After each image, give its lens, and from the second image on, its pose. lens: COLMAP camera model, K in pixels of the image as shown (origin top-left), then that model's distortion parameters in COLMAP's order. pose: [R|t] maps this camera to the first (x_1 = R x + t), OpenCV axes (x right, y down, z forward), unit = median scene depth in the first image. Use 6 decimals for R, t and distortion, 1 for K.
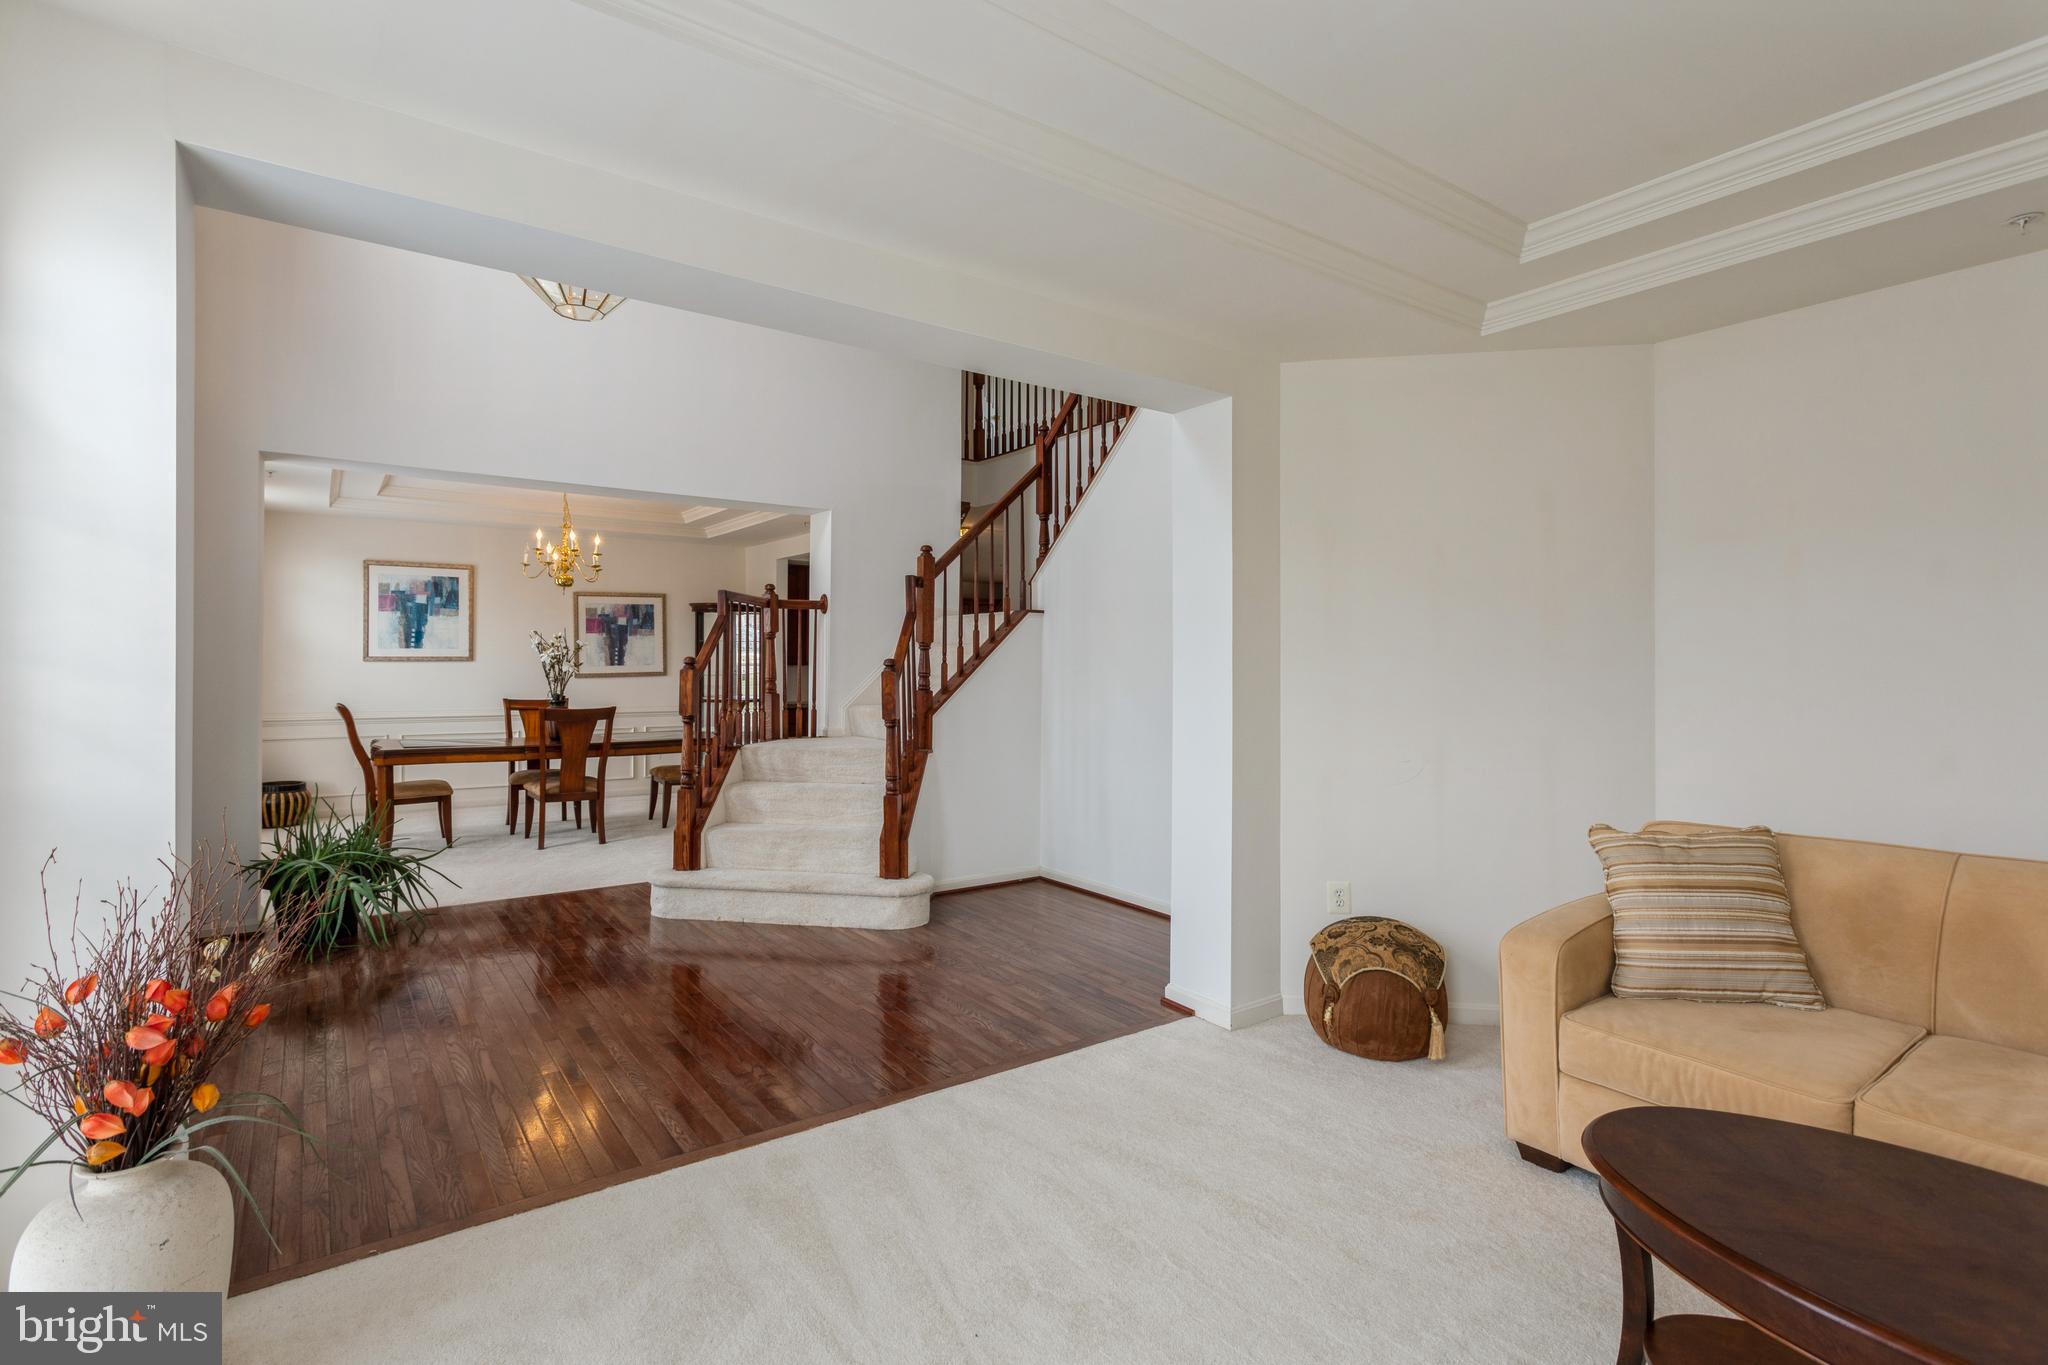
lens RADIAL K [[975.2, 0, 1015.3], [0, 975.2, 660.1], [0, 0, 1]] dist [0.003111, 0.001177]
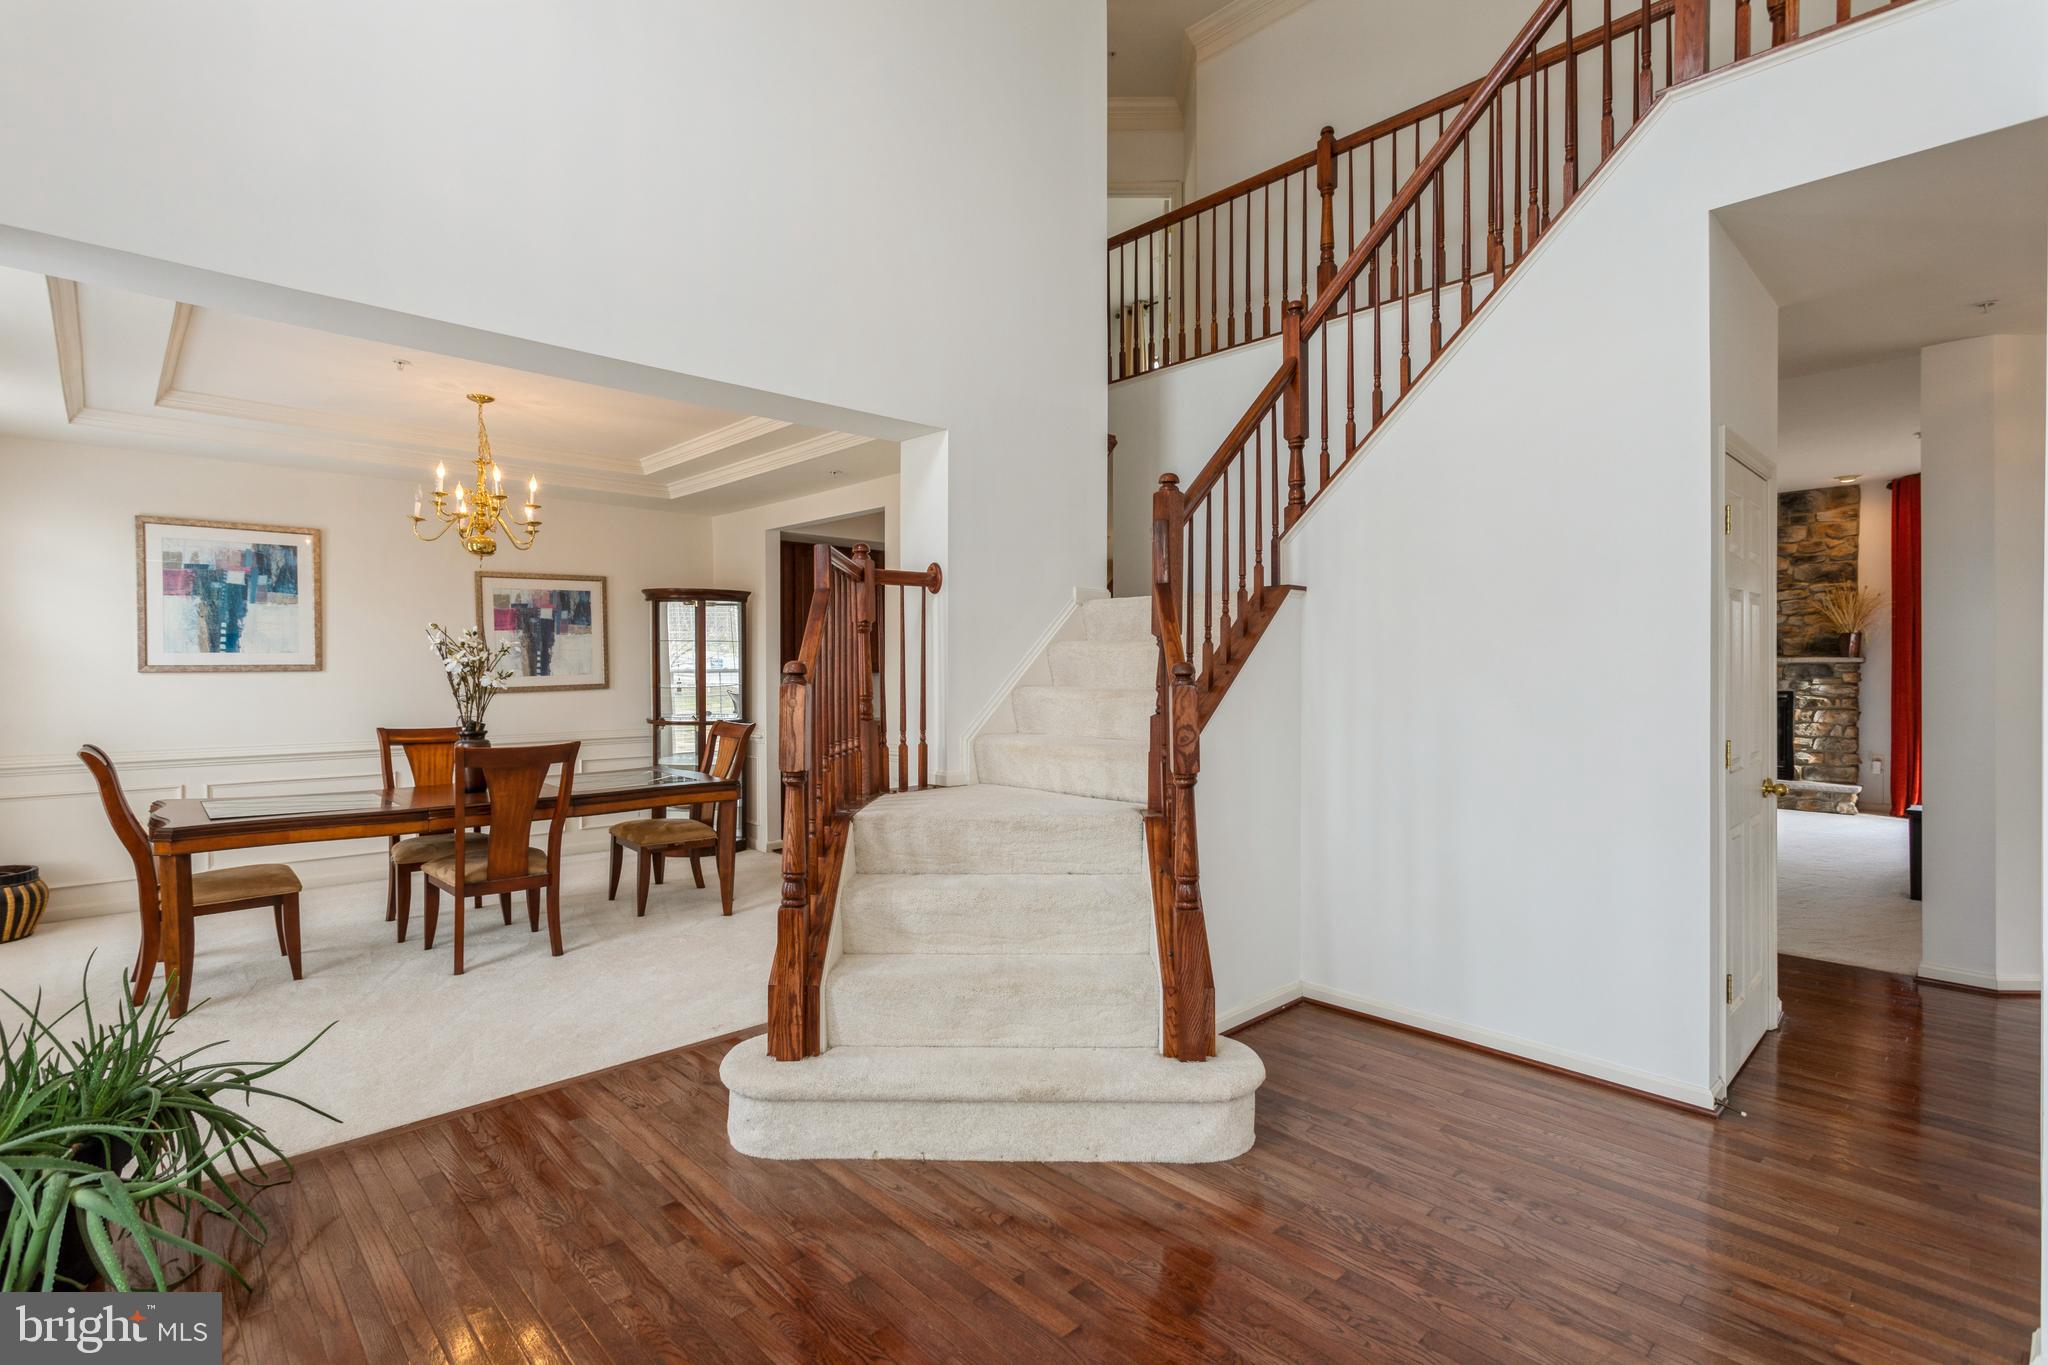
lens RADIAL K [[961.6, 0, 1026.9], [0, 961.6, 678.1], [0, 0, 1]] dist [0.003971, 0.000317]
pose [[0.989685, -0.008337, 0.143017, -0.195425], [0.006215, 0.999864, 0.015276, -0.001370], [-0.143125, -0.014229, 0.989602, 0.313509]]
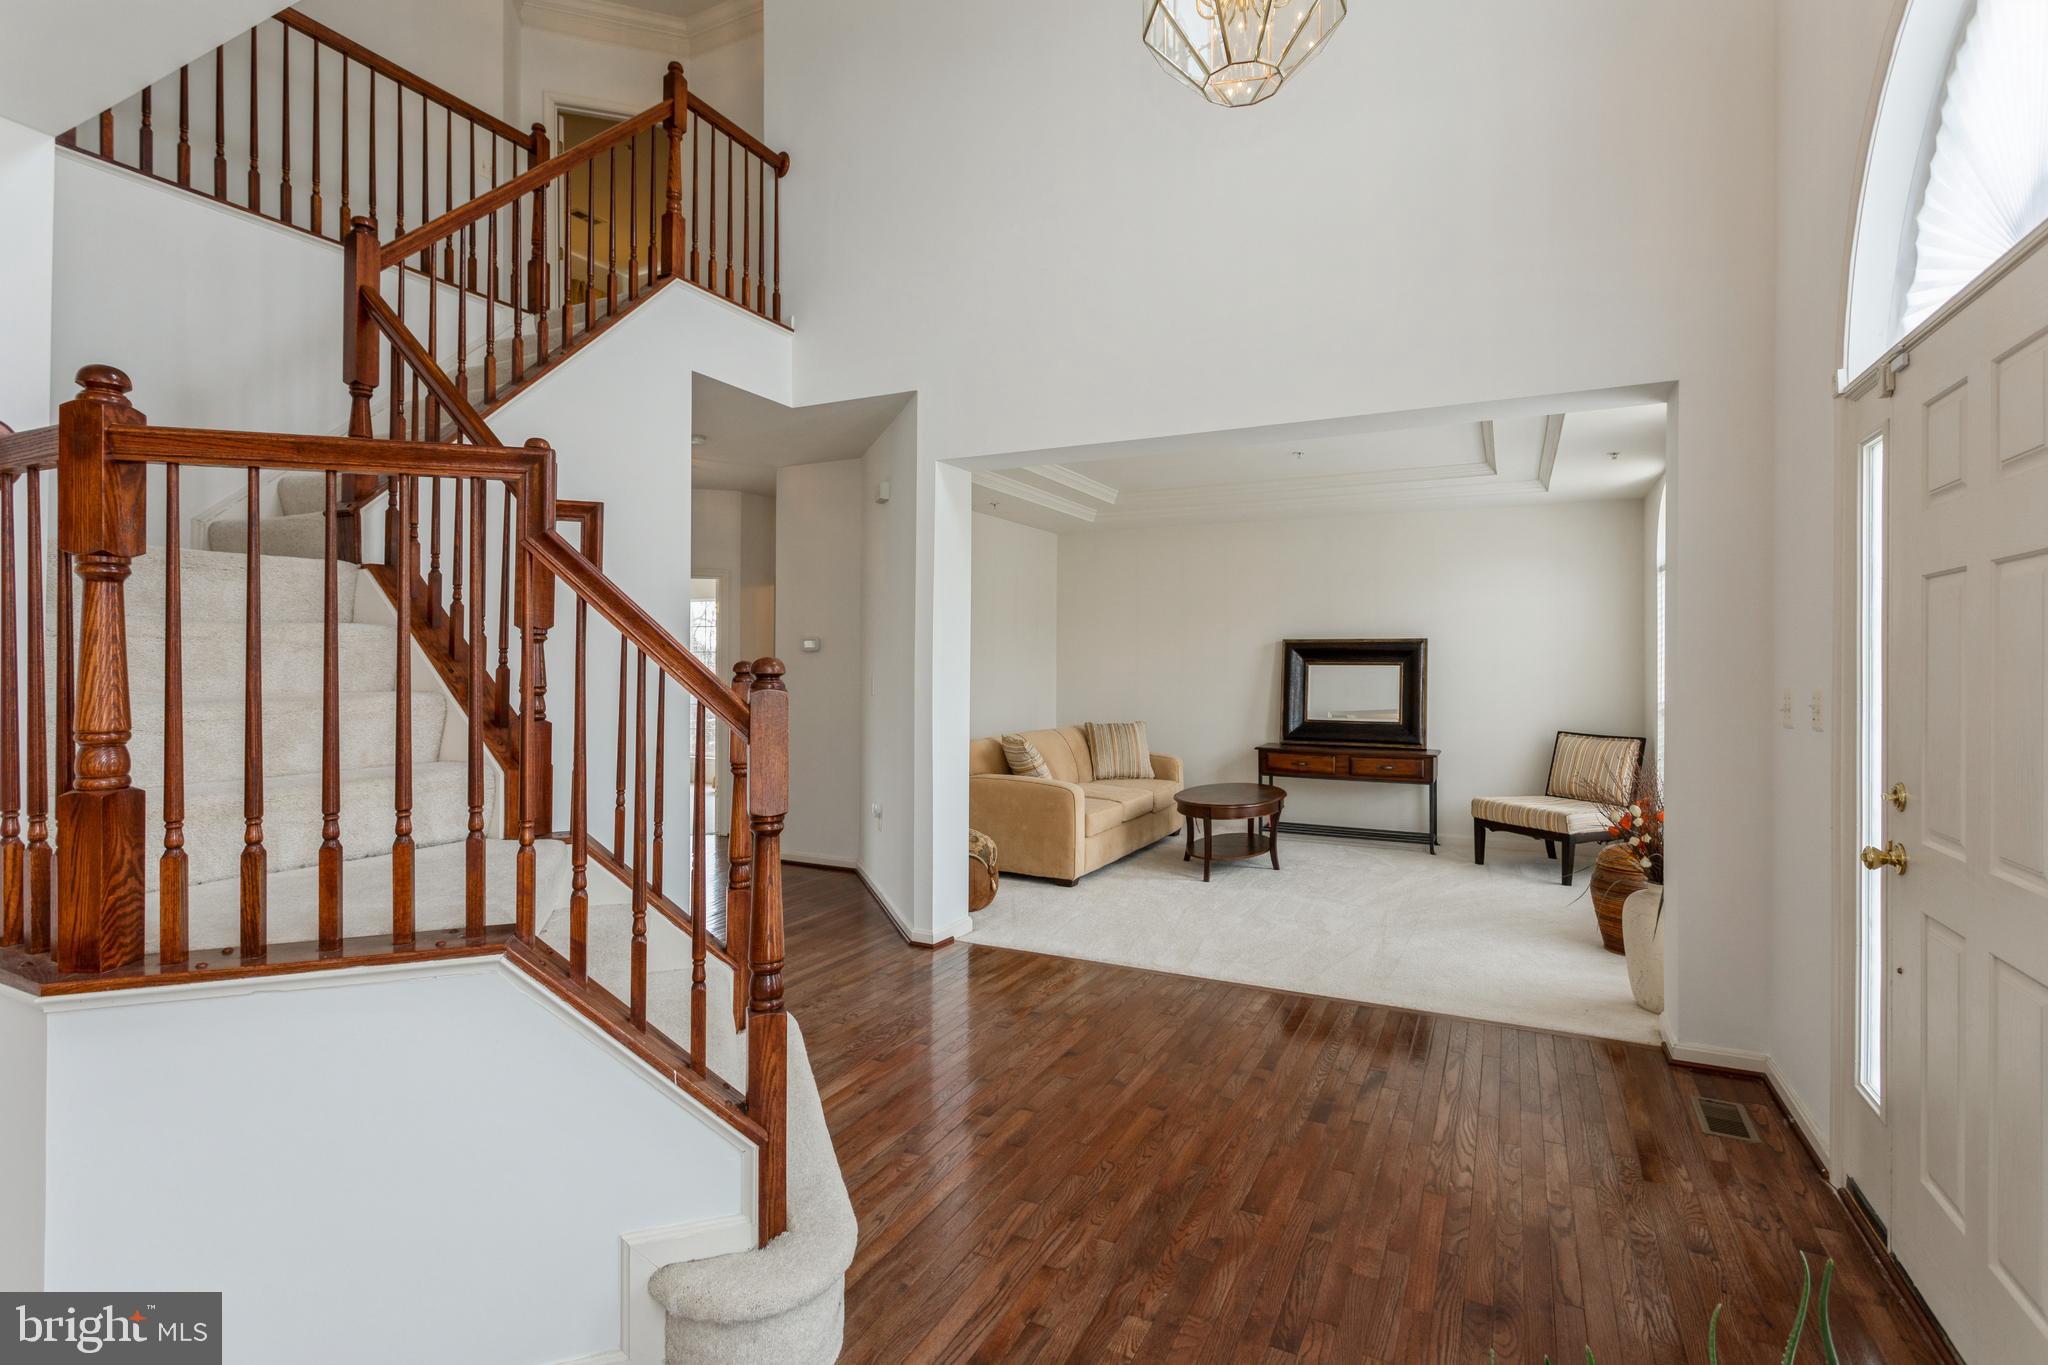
lens RADIAL K [[975.2, 0, 1015.3], [0, 975.2, 660.1], [0, 0, 1]] dist [0.003111, 0.001177]
pose [[-0.455902, -0.004022, 0.890021, -0.496305], [-0.006350, 0.999979, 0.001266, -0.003178], [-0.890007, -0.005074, -0.455918, 0.753823]]
